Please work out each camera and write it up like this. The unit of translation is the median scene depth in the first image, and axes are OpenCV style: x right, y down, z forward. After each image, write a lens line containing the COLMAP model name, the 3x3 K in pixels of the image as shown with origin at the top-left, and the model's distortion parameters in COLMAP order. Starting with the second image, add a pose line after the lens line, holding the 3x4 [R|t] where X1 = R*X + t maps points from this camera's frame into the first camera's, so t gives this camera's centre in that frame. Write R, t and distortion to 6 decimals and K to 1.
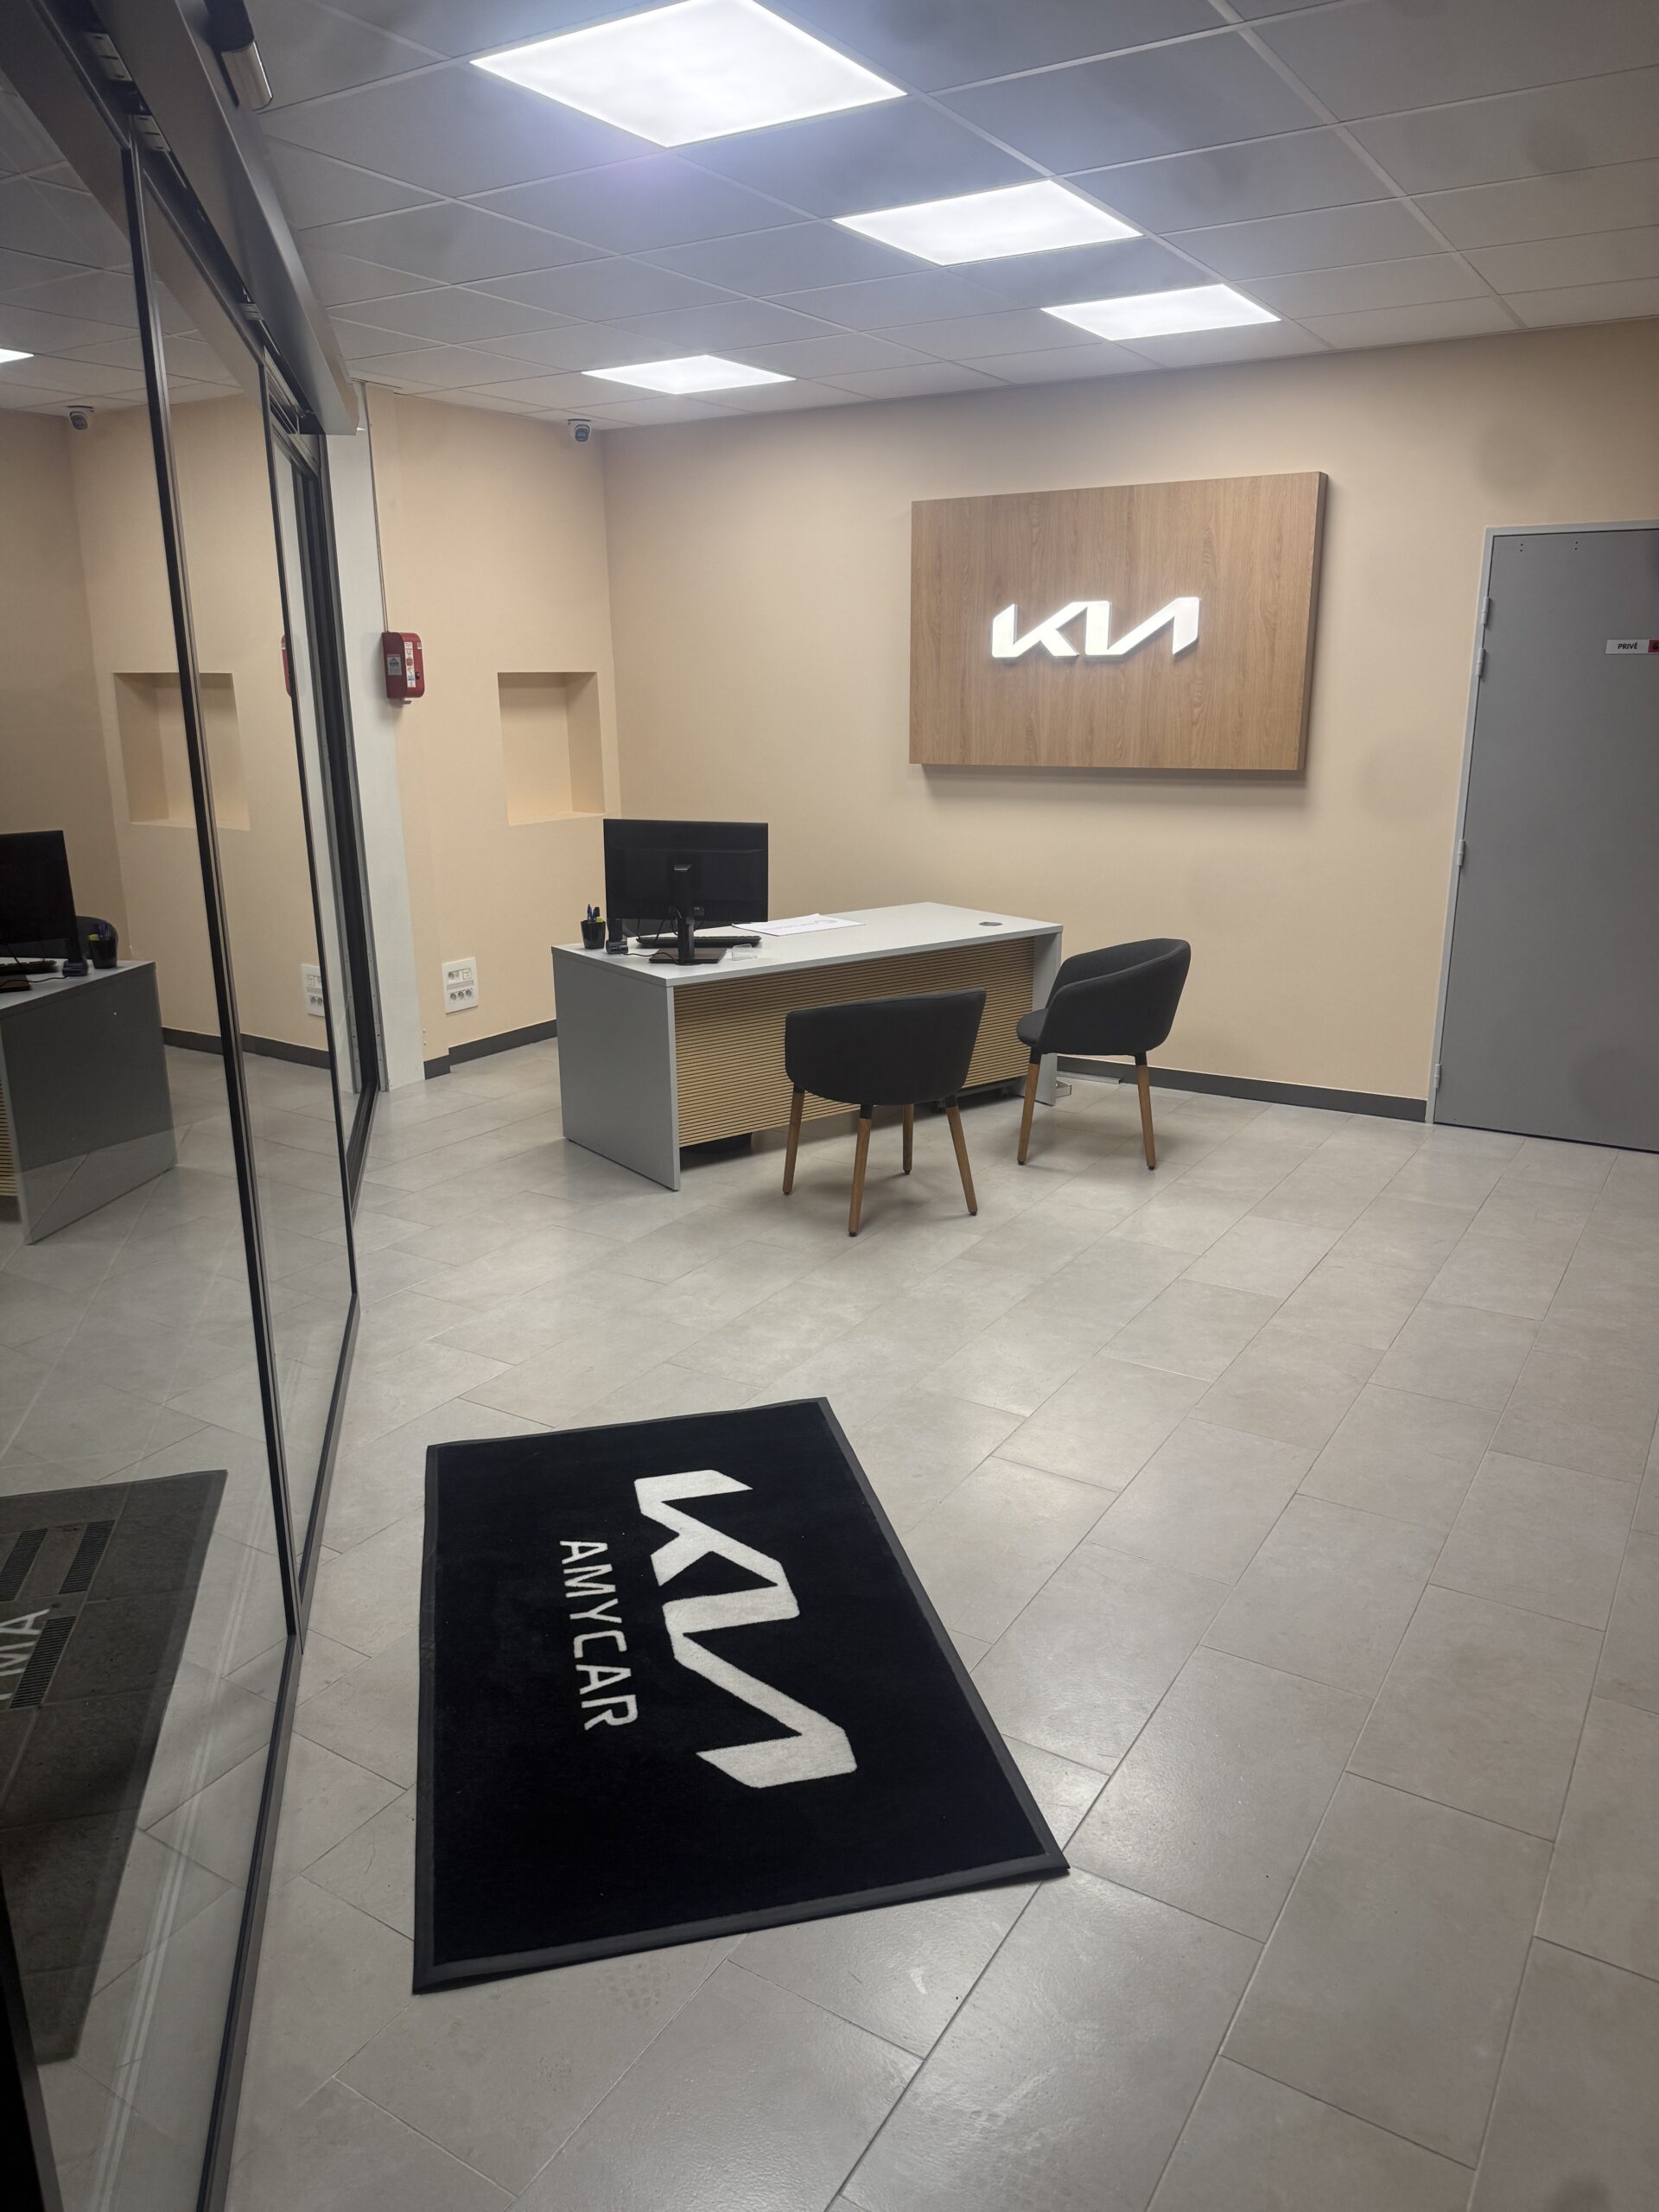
lens RADIAL K [[1564.9, 0, 829.5], [0, 1564.9, 1106.0], [0, 0, 1]] dist [0.001329, 0.000121]
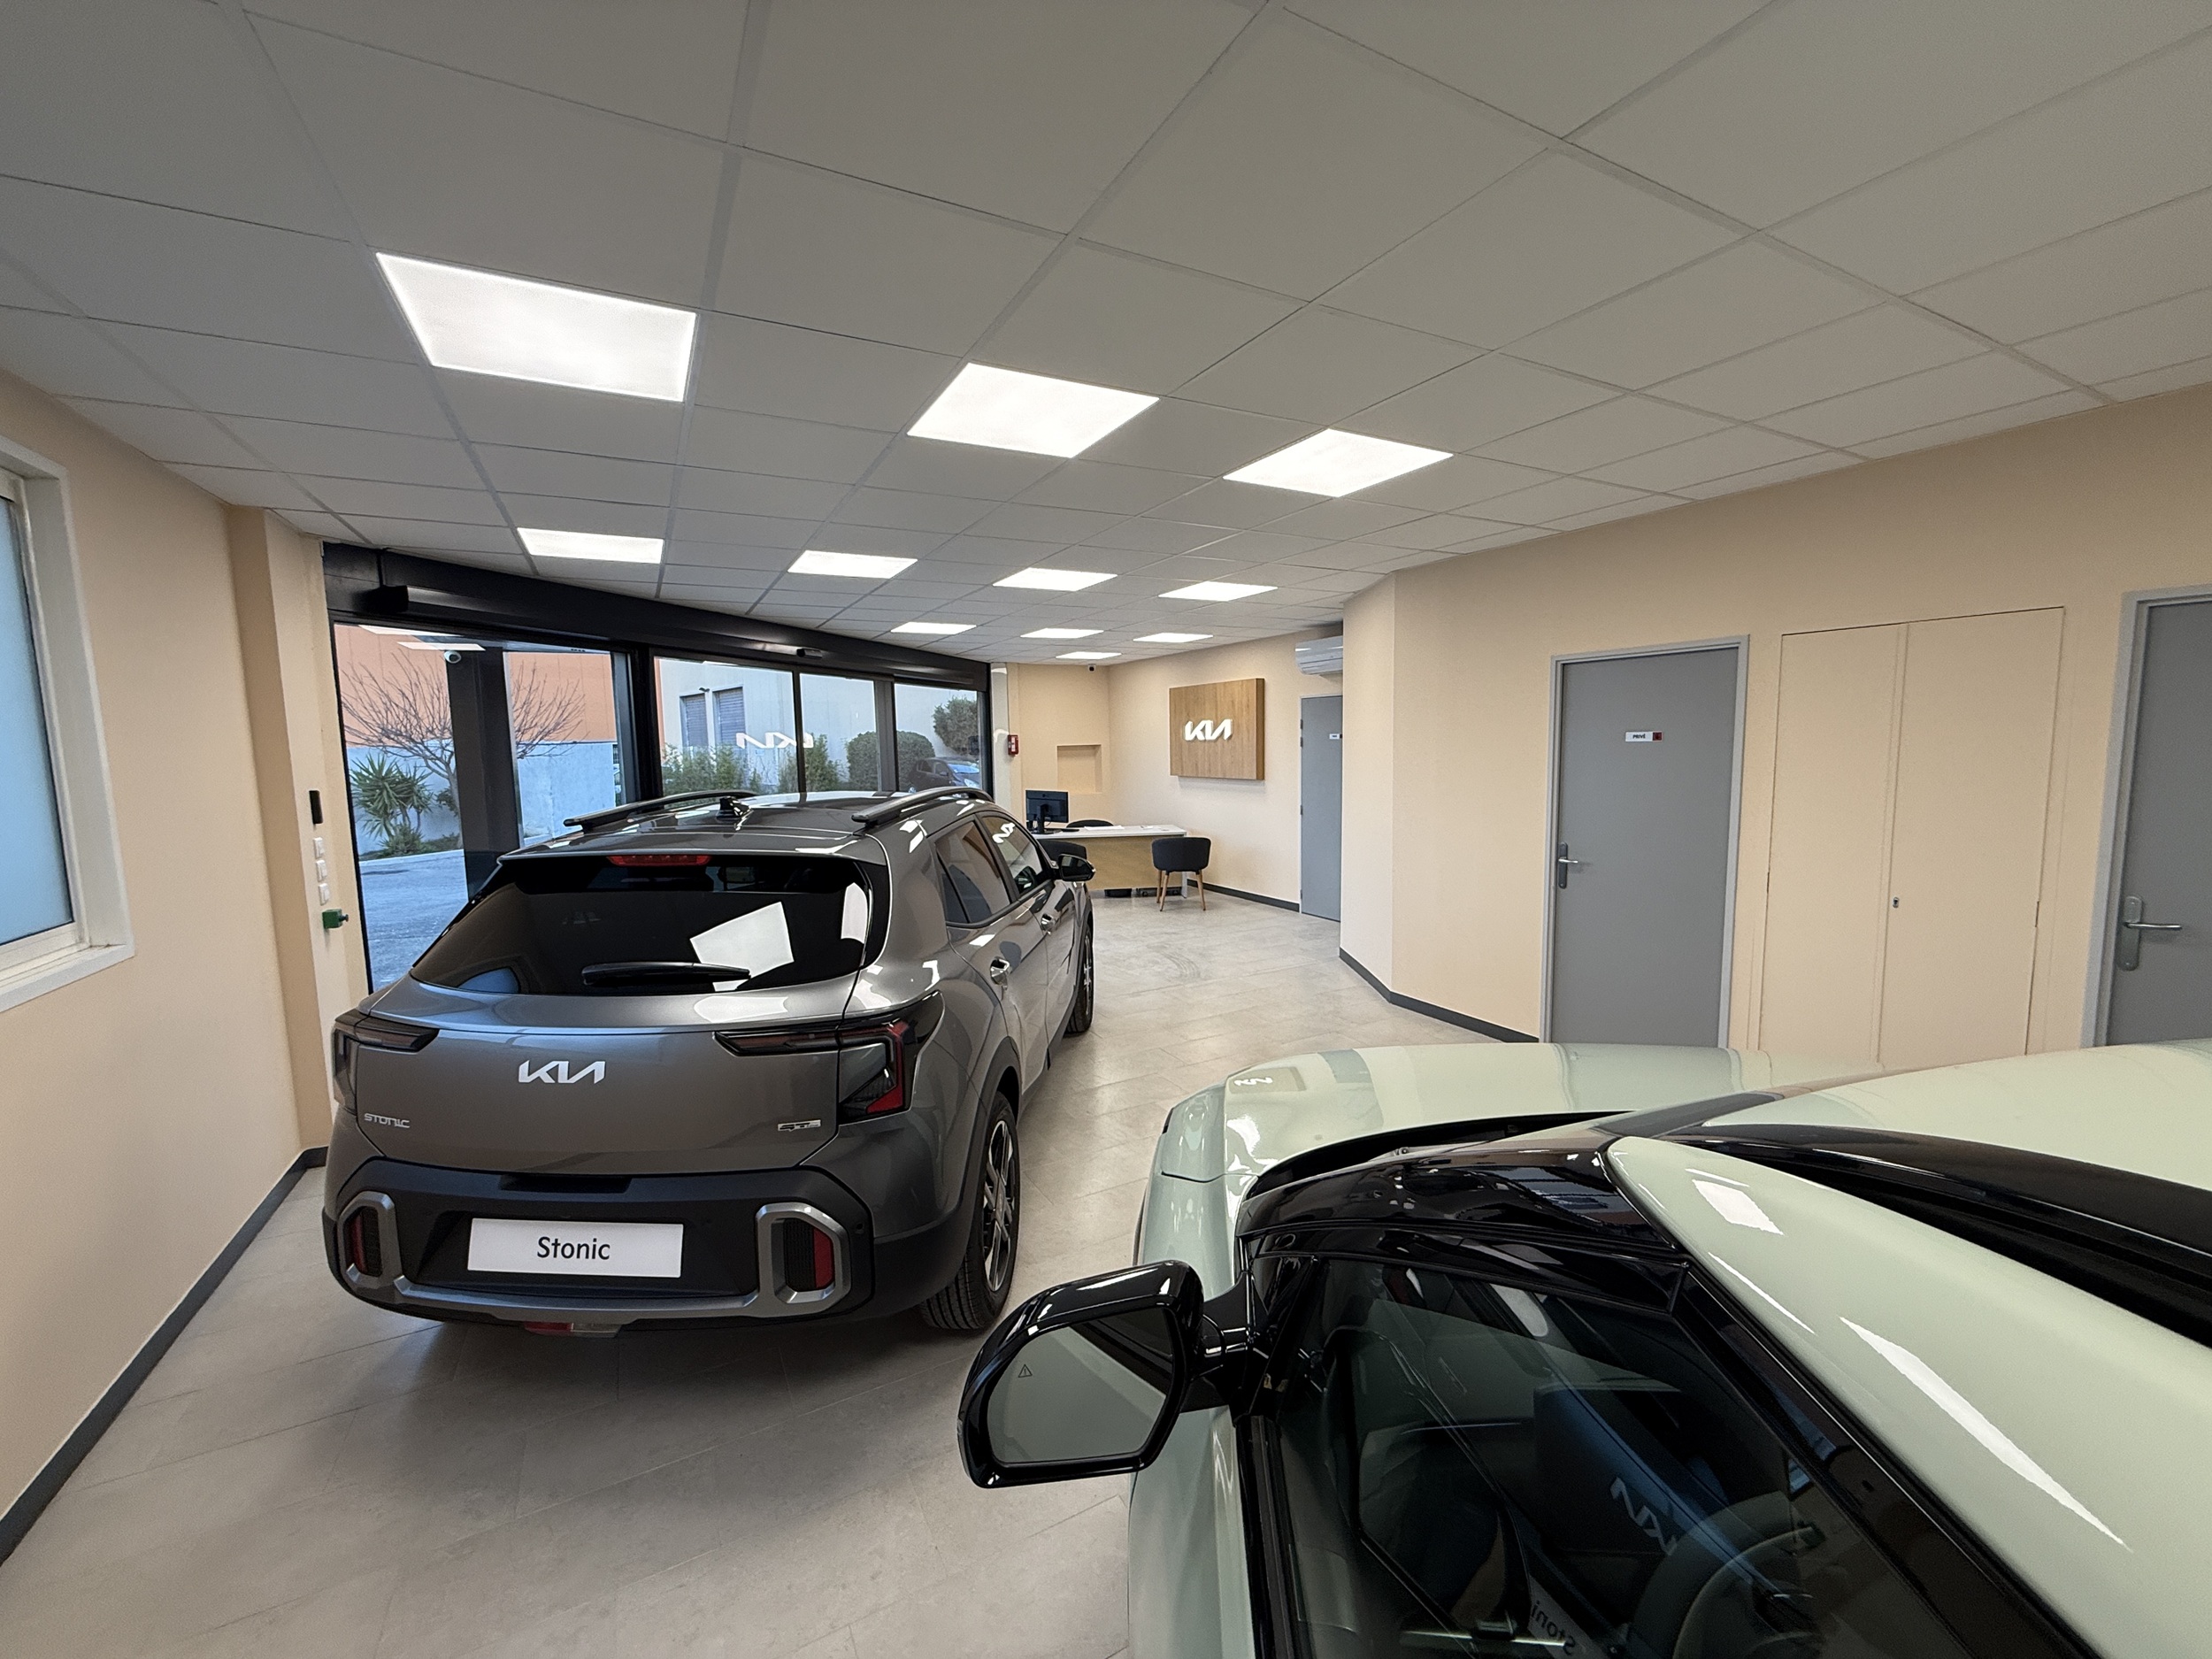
lens RADIAL K [[889.8, 0, 1106.0], [0, 889.8, 829.5], [0, 0, 1]] dist [0.000005, -0.000019]
pose [[0.865245, 0.045946, -0.499239, 0.834351], [-0.127187, 0.983331, -0.129934, 0.107746], [0.484948, 0.175921, 0.856667, -0.450404]]
